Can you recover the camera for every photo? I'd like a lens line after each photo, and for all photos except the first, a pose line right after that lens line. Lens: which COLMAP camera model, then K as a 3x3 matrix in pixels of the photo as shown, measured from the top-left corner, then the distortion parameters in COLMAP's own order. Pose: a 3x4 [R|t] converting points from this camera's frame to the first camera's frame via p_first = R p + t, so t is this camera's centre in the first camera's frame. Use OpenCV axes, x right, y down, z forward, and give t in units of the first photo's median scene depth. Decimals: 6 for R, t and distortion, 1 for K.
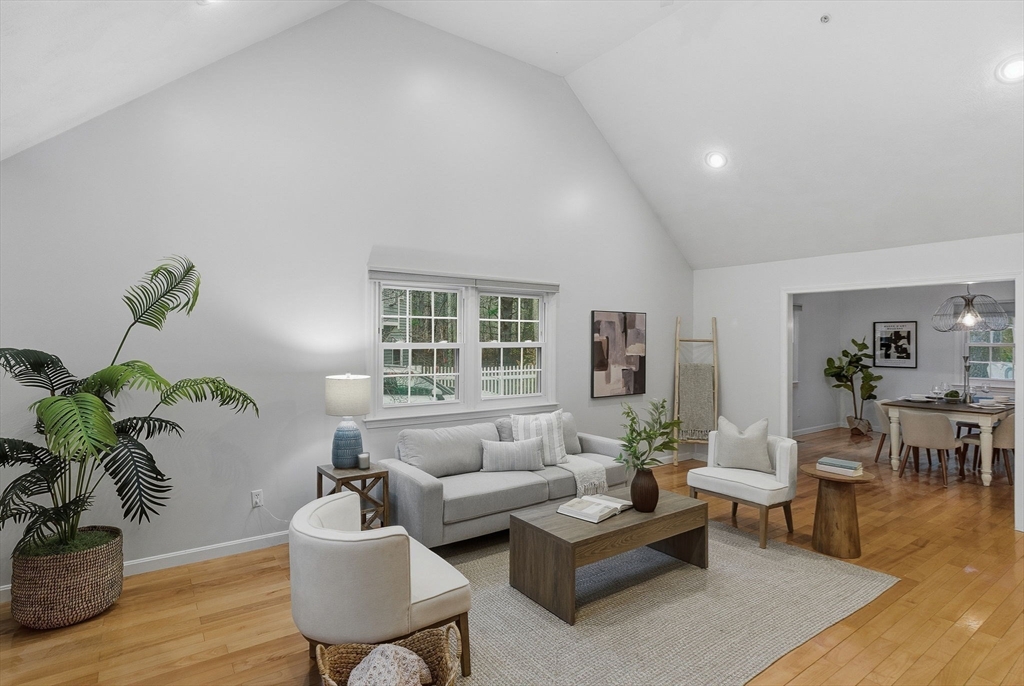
lens RADIAL K [[539.7, 0, 502.5], [0, 539.7, 339.3], [0, 0, 1]] dist [-0.002498, 0.000330]
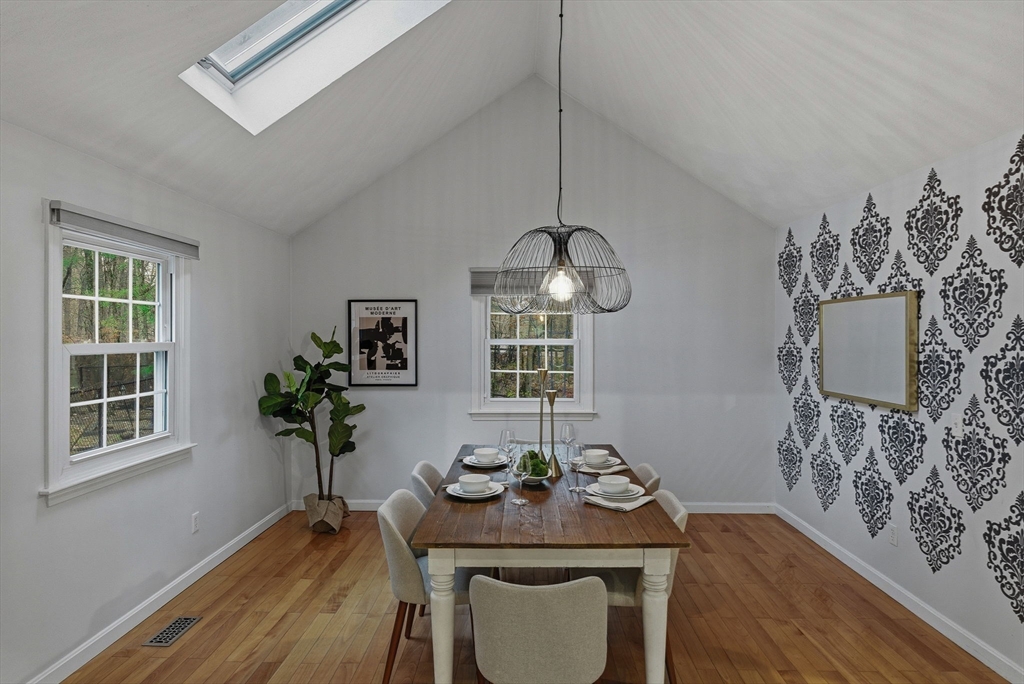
lens RADIAL K [[539.7, 0, 503.3], [0, 539.7, 341.5], [0, 0, 1]] dist [-0.002498, 0.000330]
pose [[0.588262, -0.015096, 0.808529, 0.363868], [0.005636, 0.999878, 0.014568, 0.001372], [-0.808651, -0.004013, 0.588276, 0.585518]]
